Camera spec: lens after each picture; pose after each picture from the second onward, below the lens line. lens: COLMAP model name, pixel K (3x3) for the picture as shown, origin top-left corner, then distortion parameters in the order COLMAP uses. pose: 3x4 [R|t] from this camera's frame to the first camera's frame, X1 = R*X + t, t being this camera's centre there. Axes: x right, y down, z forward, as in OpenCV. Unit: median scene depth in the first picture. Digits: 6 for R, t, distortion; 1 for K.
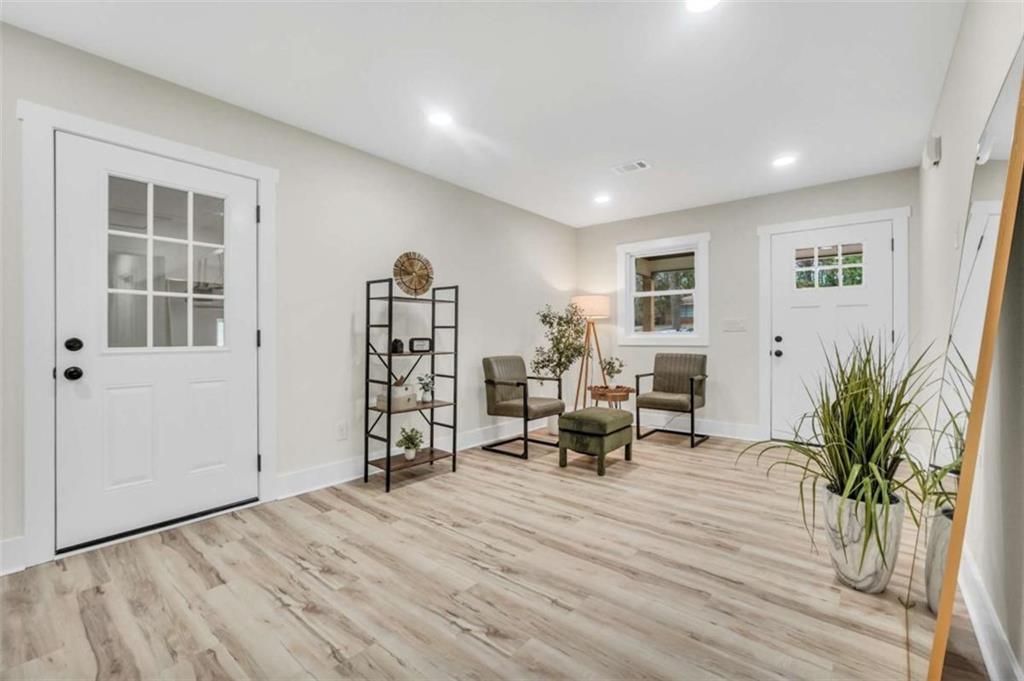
lens RADIAL K [[442.4, 0, 503.5], [0, 442.4, 340.2], [0, 0, 1]] dist [-0.008231, 0.000438]
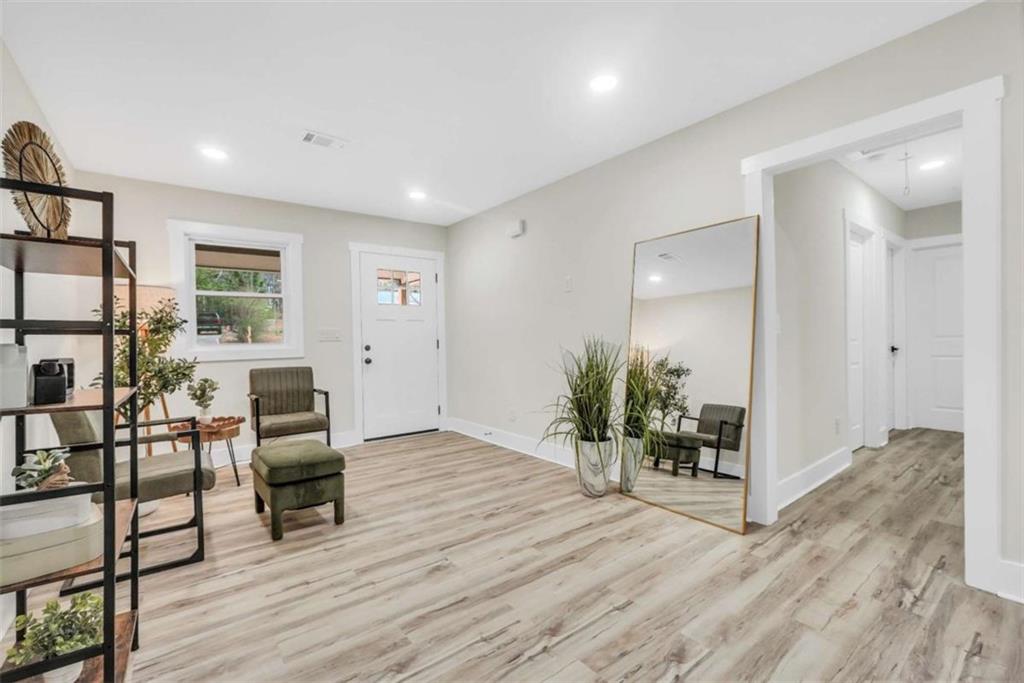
lens RADIAL K [[442.4, 0, 503.5], [0, 442.4, 341.2], [0, 0, 1]] dist [-0.008231, 0.000438]
pose [[0.216395, 0.000445, 0.976306, -0.566510], [0.027981, 0.999586, -0.006658, -0.003851], [-0.975905, 0.028759, 0.216293, 0.639471]]
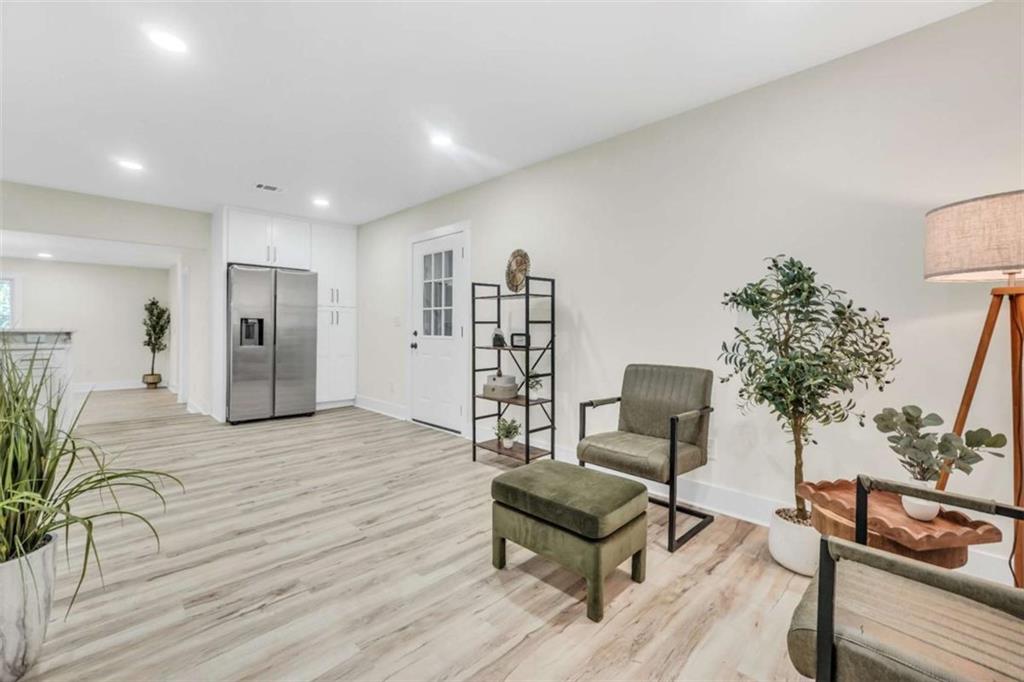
lens RADIAL K [[433.7, 0, 496.1], [0, 433.7, 336.9], [0, 0, 1]] dist [0.000482, 0.000469]
pose [[-0.112839, 0.015942, -0.993485, 0.945141], [-0.021283, 0.999603, 0.018458, -0.016967], [0.993385, 0.023227, -0.112455, 1.252072]]
